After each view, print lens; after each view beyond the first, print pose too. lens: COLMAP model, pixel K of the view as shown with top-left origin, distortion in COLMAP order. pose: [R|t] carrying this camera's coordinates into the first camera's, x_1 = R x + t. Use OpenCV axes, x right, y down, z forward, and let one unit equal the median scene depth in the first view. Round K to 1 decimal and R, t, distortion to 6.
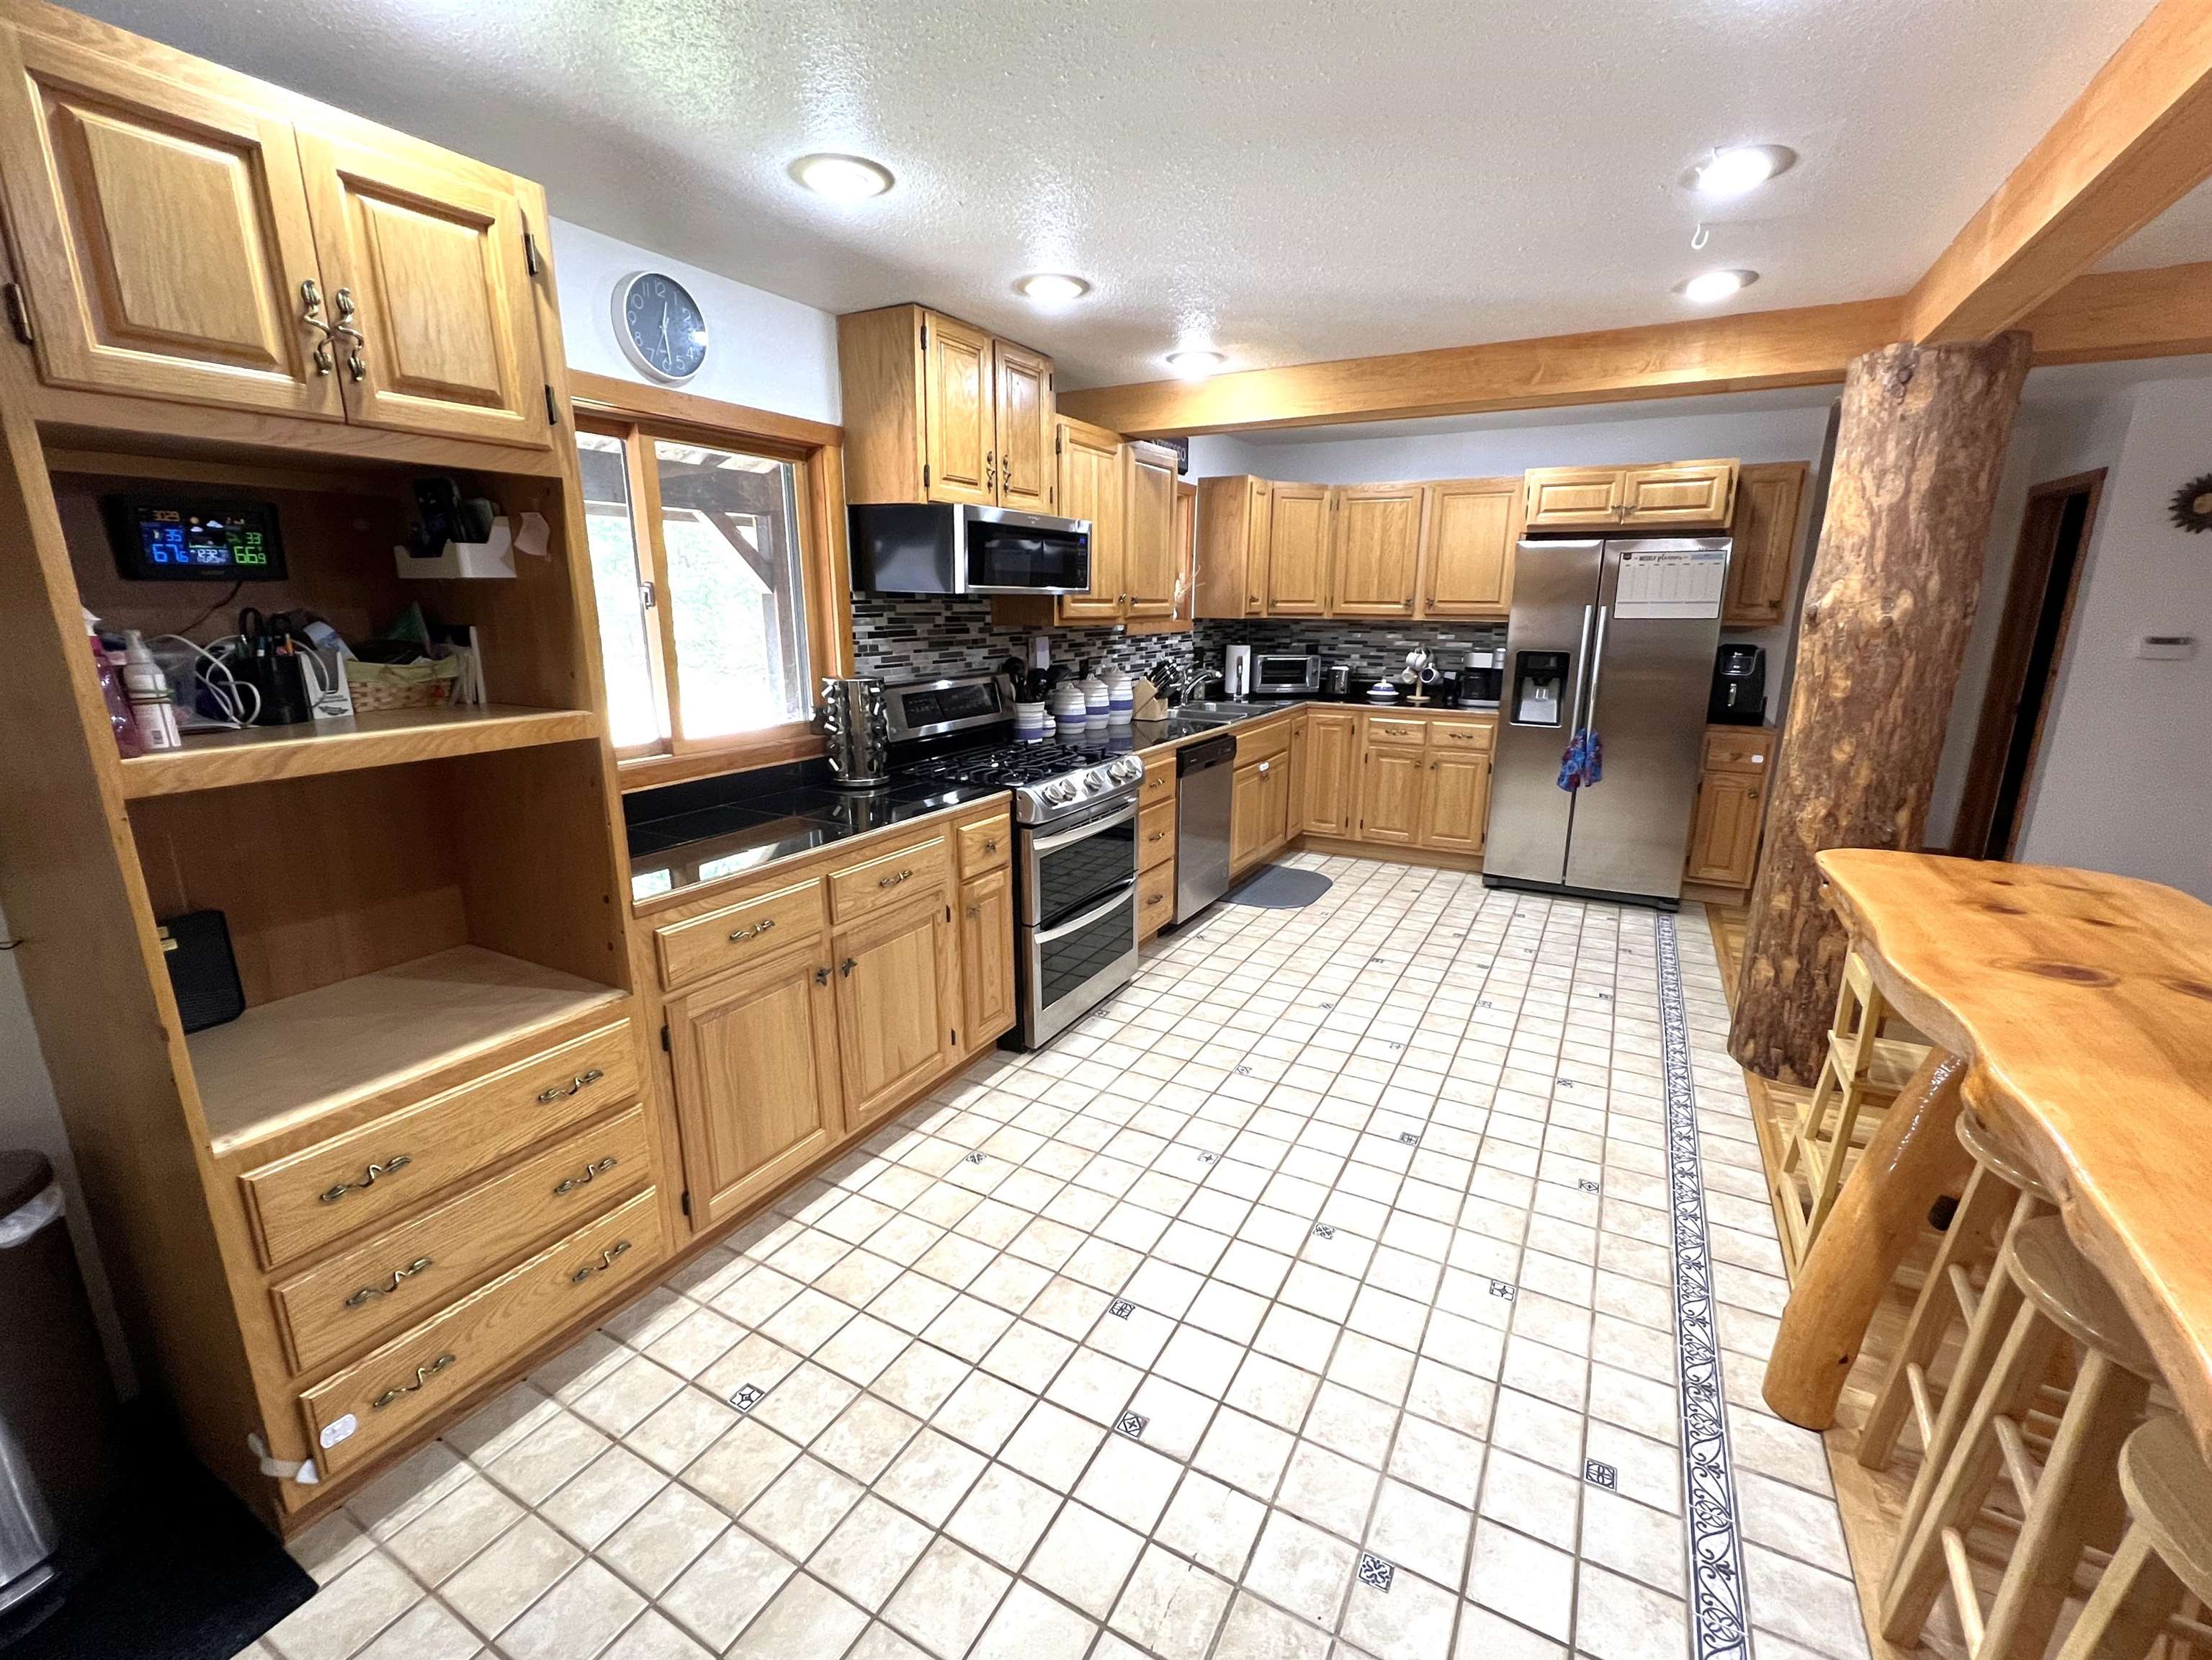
lens RADIAL K [[944.9, 0, 1114.1], [0, 944.9, 833.7], [0, 0, 1]] dist [-0.000728, 0.000013]
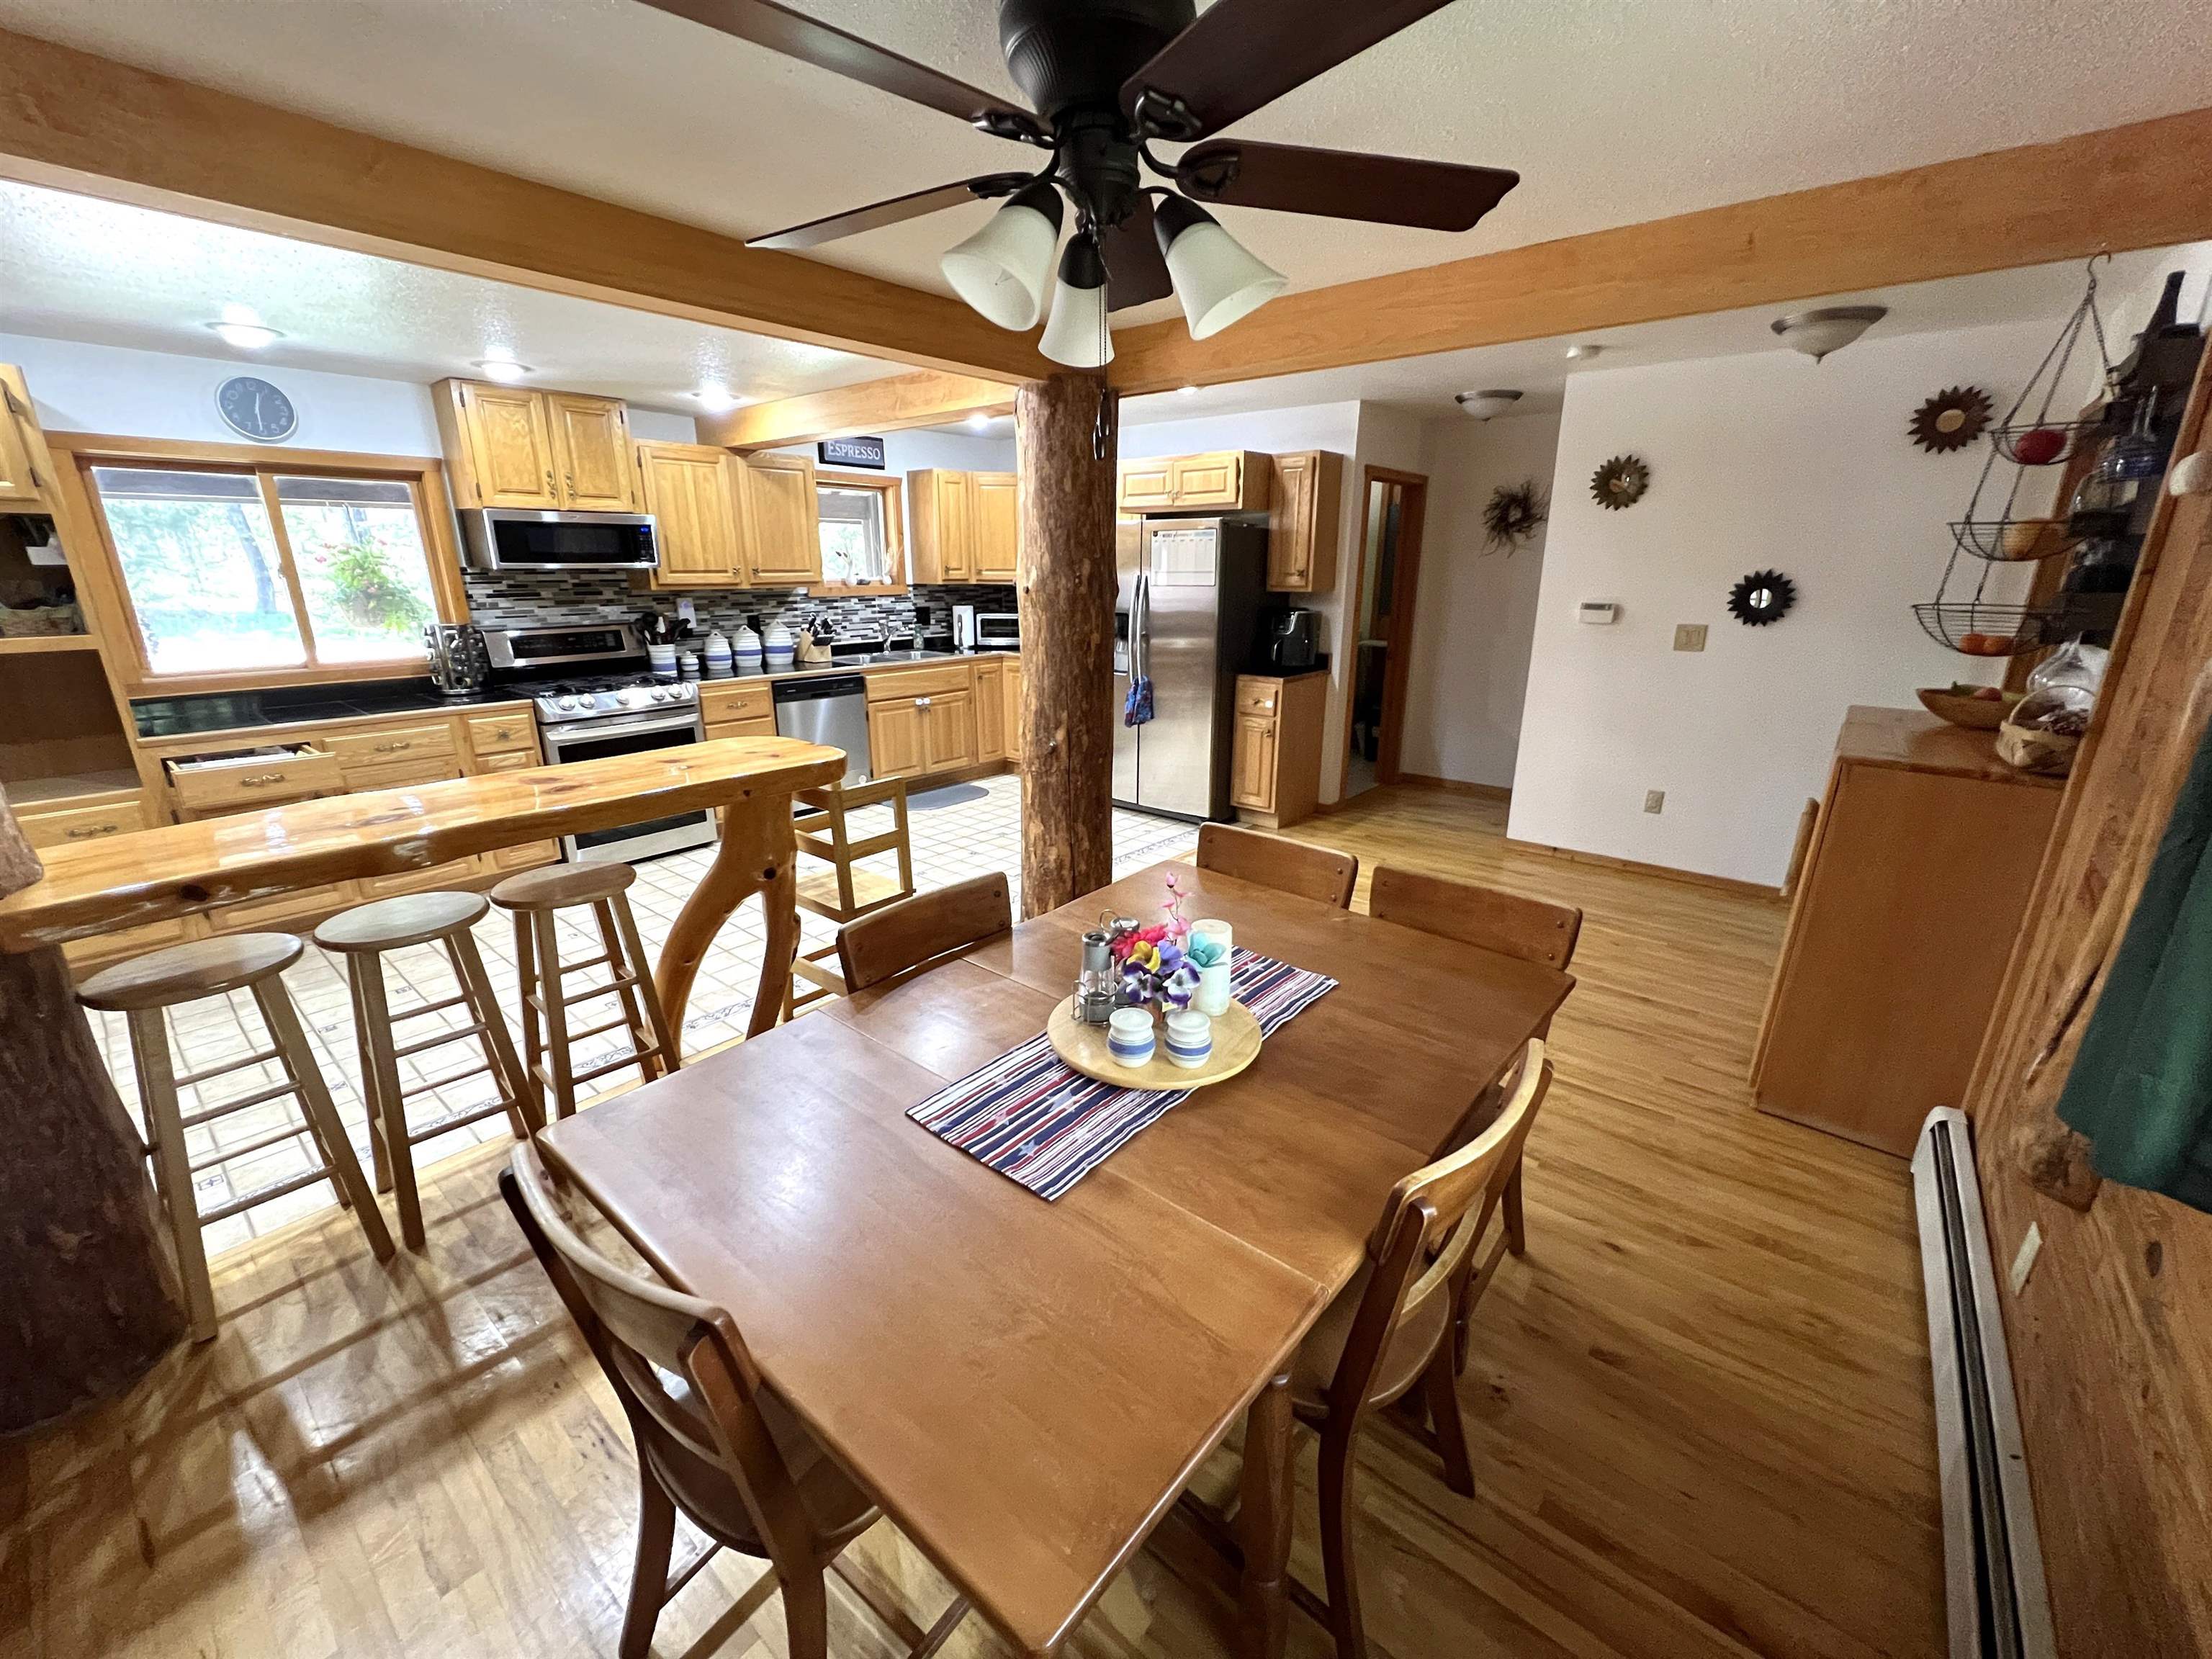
lens RADIAL K [[884.9, 0, 1105.9], [0, 884.9, 830.7], [0, 0, 1]] dist [-0.000683, 0.000446]
pose [[0.980013, 0.055516, -0.191030, 0.753339], [-0.045700, 0.997417, 0.055414, 0.030213], [0.193613, -0.045576, 0.980019, -0.157118]]
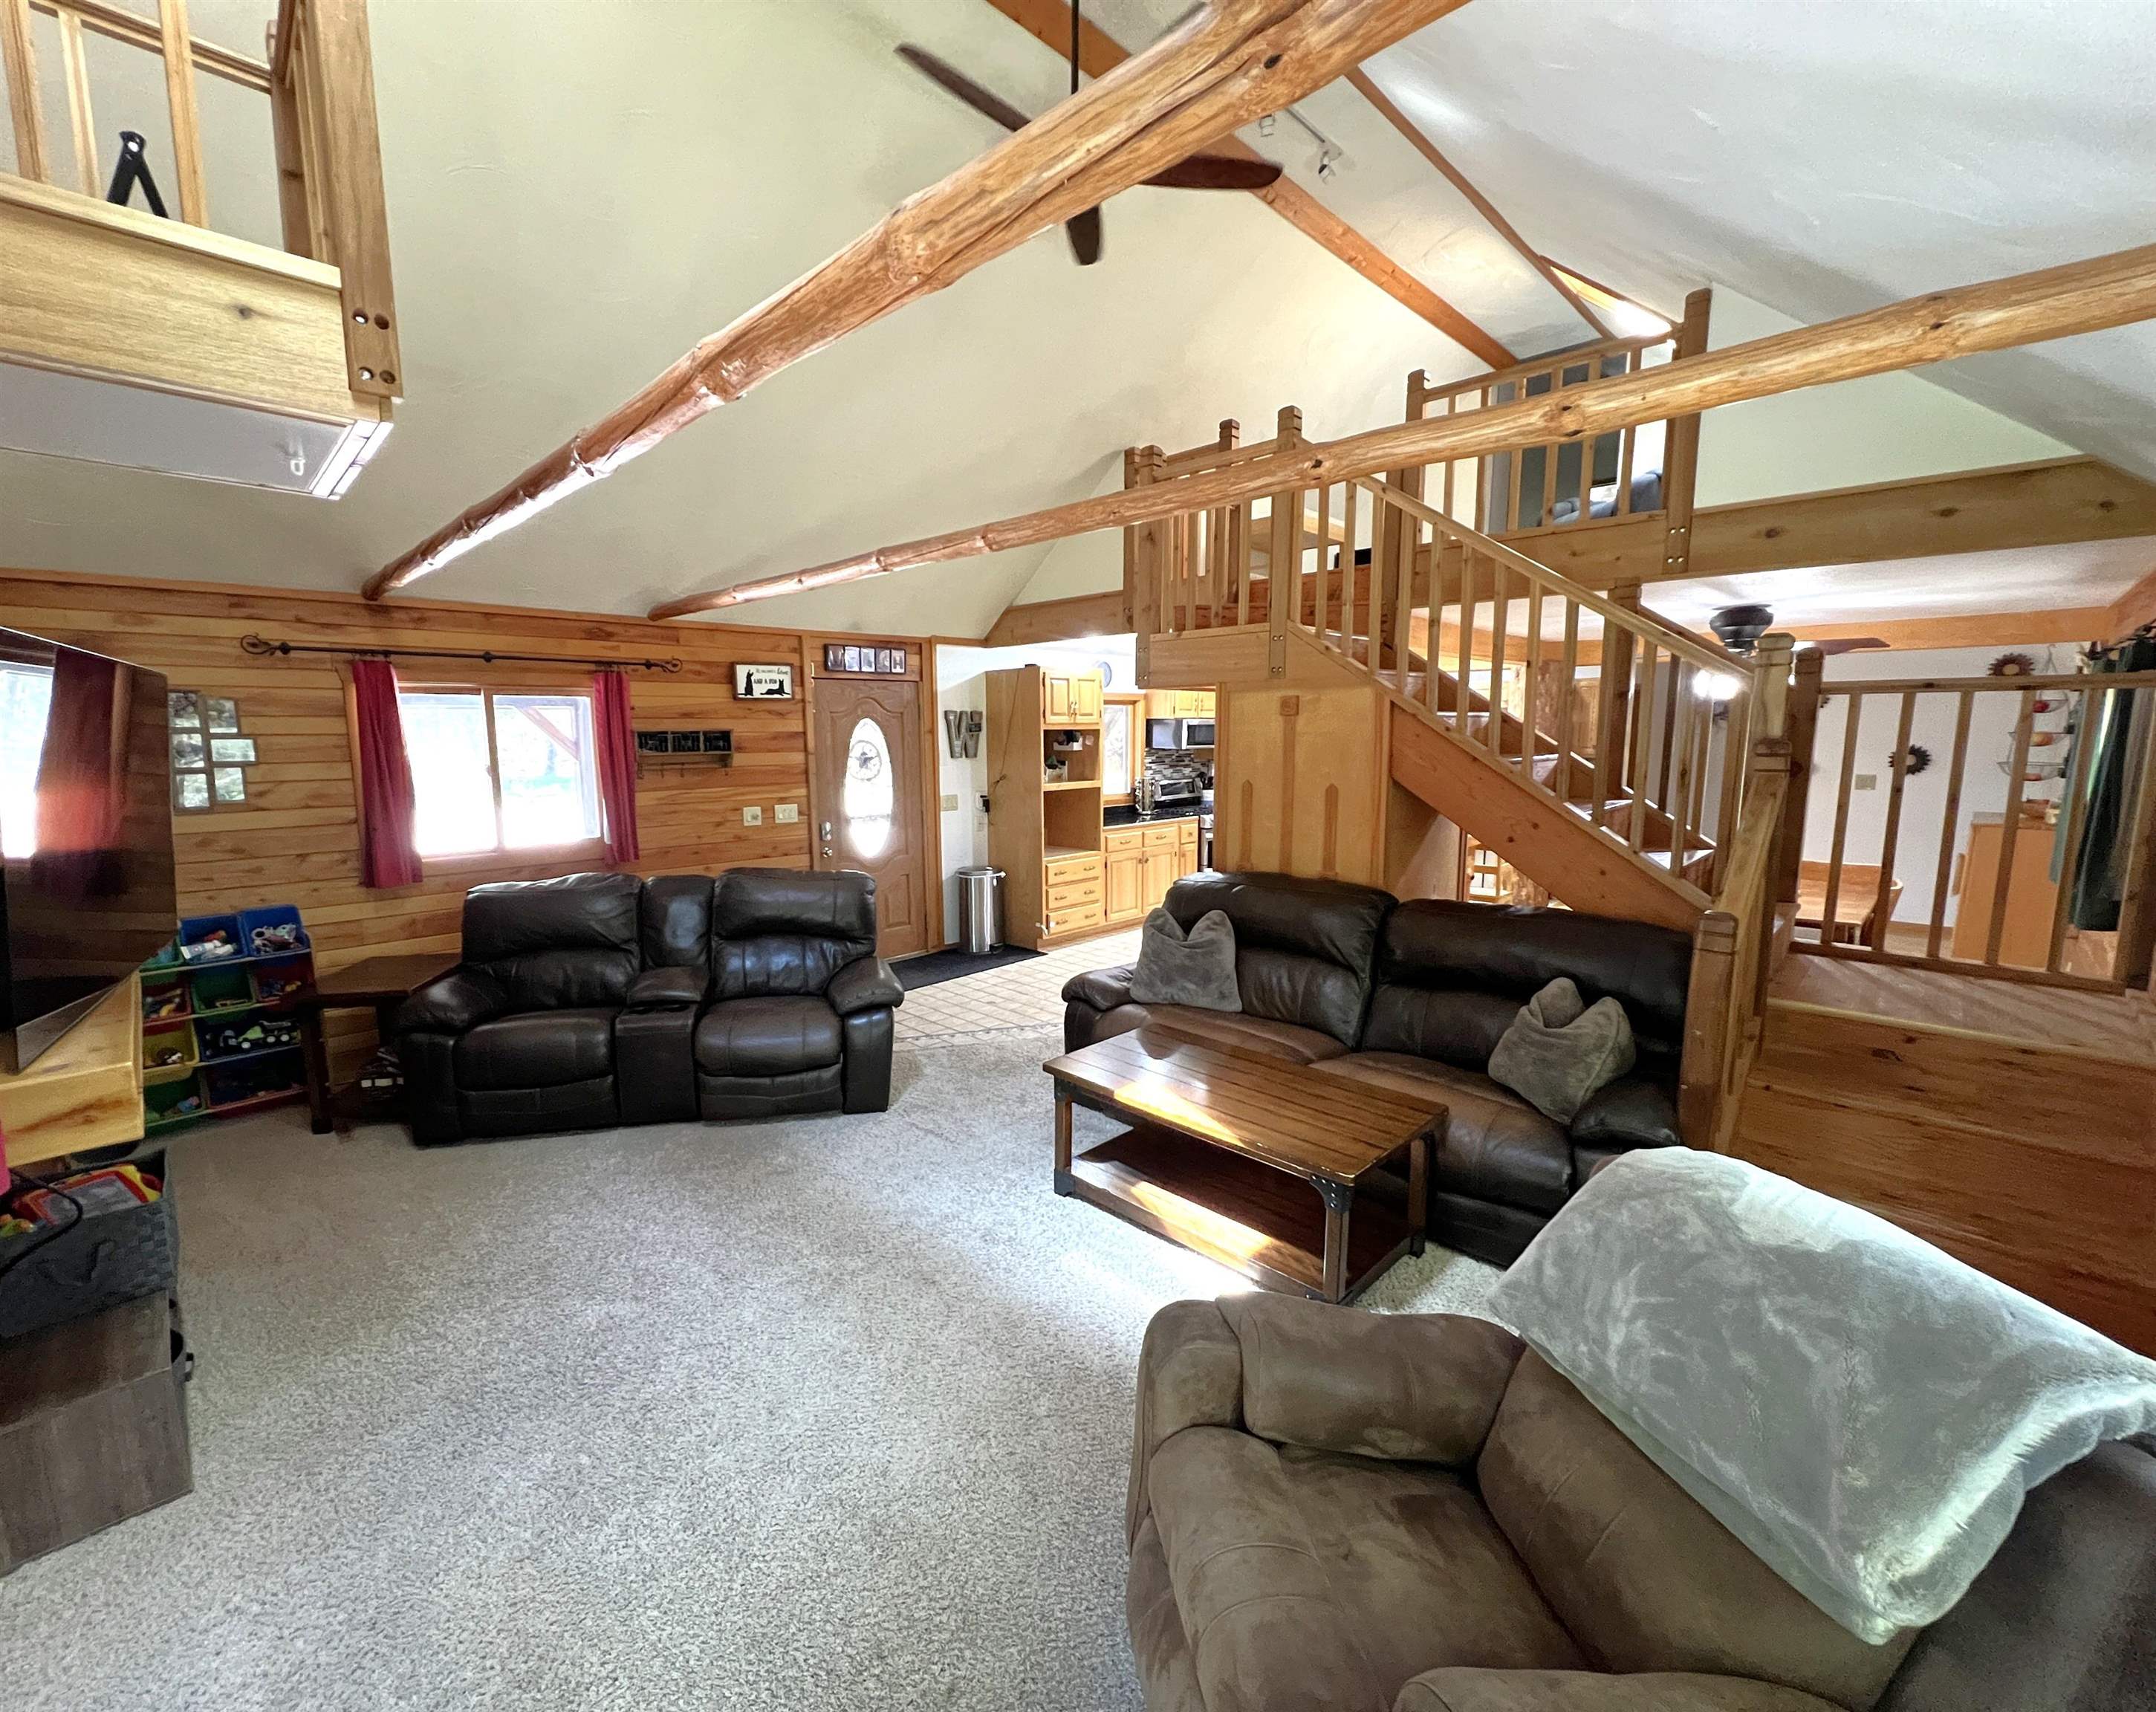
lens RADIAL K [[910.7, 0, 1002.5], [0, 910.7, 855.3], [0, 0, 1]] dist [0.000375, 0.000002]
pose [[0.948826, 0.034417, -0.313919, 0.137550], [-0.066432, 0.993553, -0.091862, 0.254518], [0.308734, 0.108015, 0.944995, -1.242896]]
